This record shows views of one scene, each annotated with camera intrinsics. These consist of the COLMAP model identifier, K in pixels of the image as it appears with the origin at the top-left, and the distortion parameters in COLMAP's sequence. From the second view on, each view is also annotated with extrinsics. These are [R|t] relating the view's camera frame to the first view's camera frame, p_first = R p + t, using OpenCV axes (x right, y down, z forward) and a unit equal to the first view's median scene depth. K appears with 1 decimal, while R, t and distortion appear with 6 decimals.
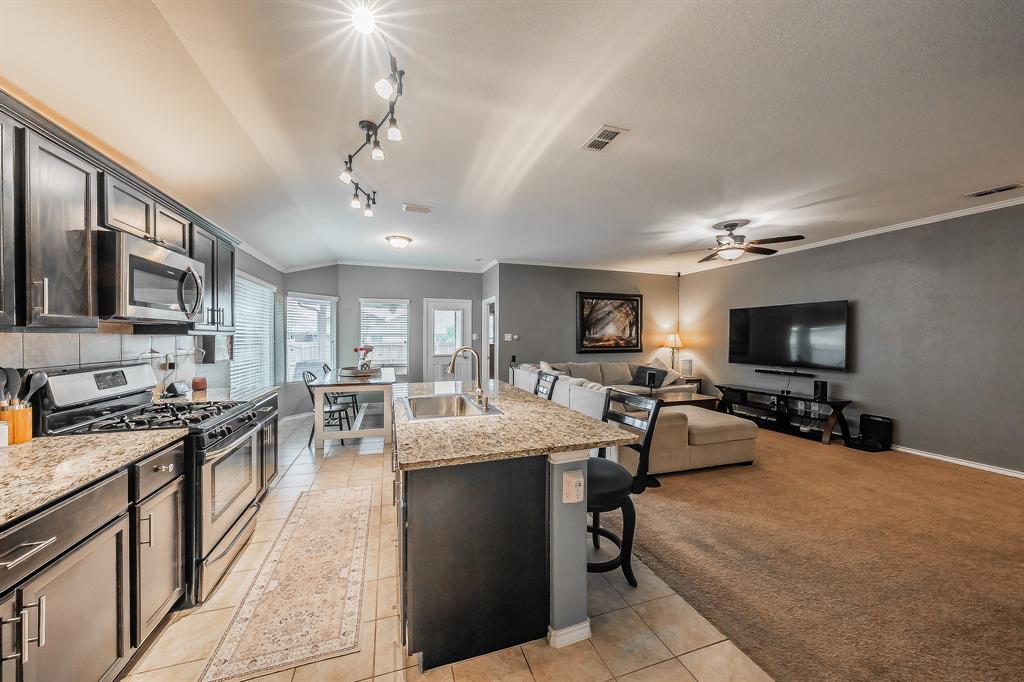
lens RADIAL K [[354.4, 0, 510.6], [0, 354.4, 340.8], [0, 0, 1]] dist [-0.002409, -0.000136]
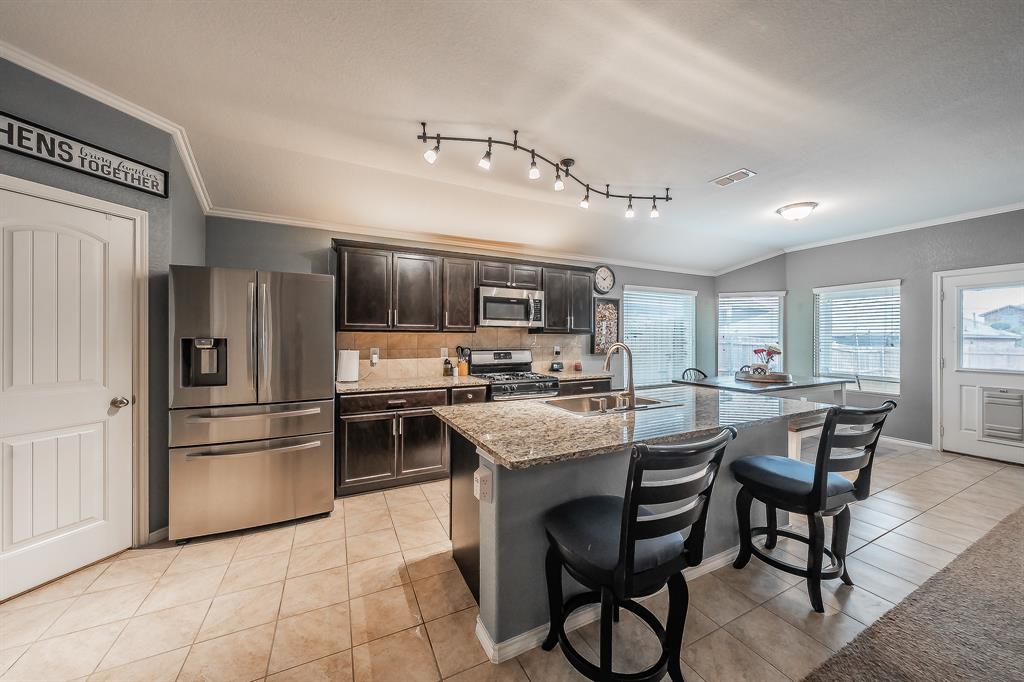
lens RADIAL K [[354.4, 0, 511.9], [0, 354.4, 339.6], [0, 0, 1]] dist [-0.002409, -0.000136]
pose [[0.126224, -0.004007, -0.991994, 0.740078], [-0.013022, 0.999899, -0.005695, 0.021068], [0.991916, 0.013636, 0.126159, 0.630357]]
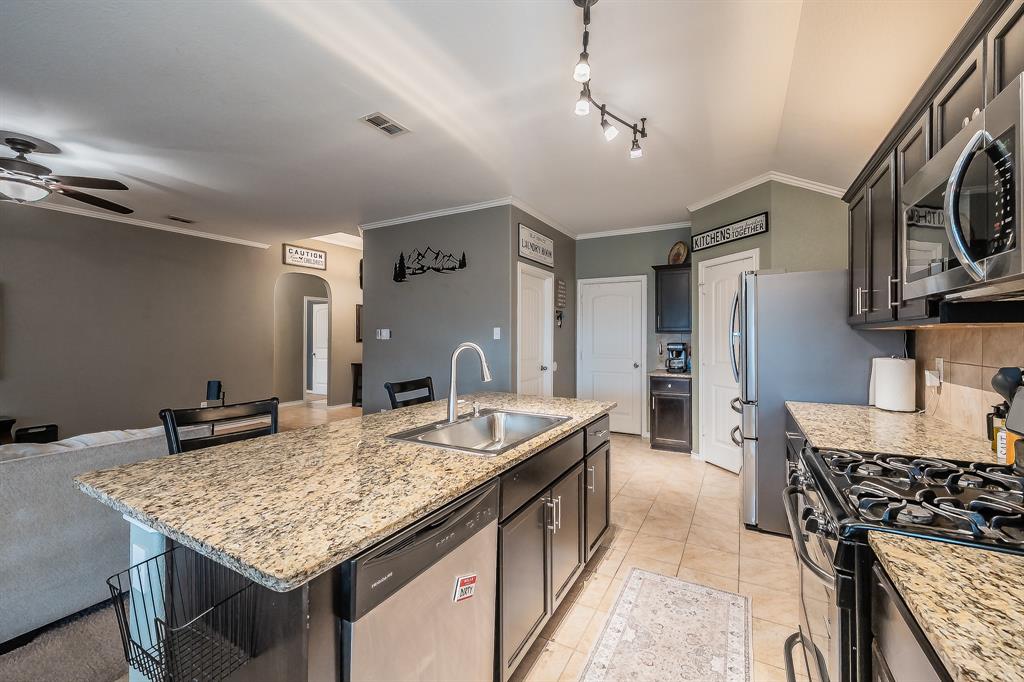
lens RADIAL K [[402.5, 0, 512.3], [0, 402.5, 337.2], [0, 0, 1]] dist [0.000955, 0.000061]
pose [[-0.661170, -0.011102, 0.750154, -0.795604], [-0.004794, 0.999933, 0.010572, -0.008482], [-0.750221, 0.003394, -0.661178, 1.476212]]
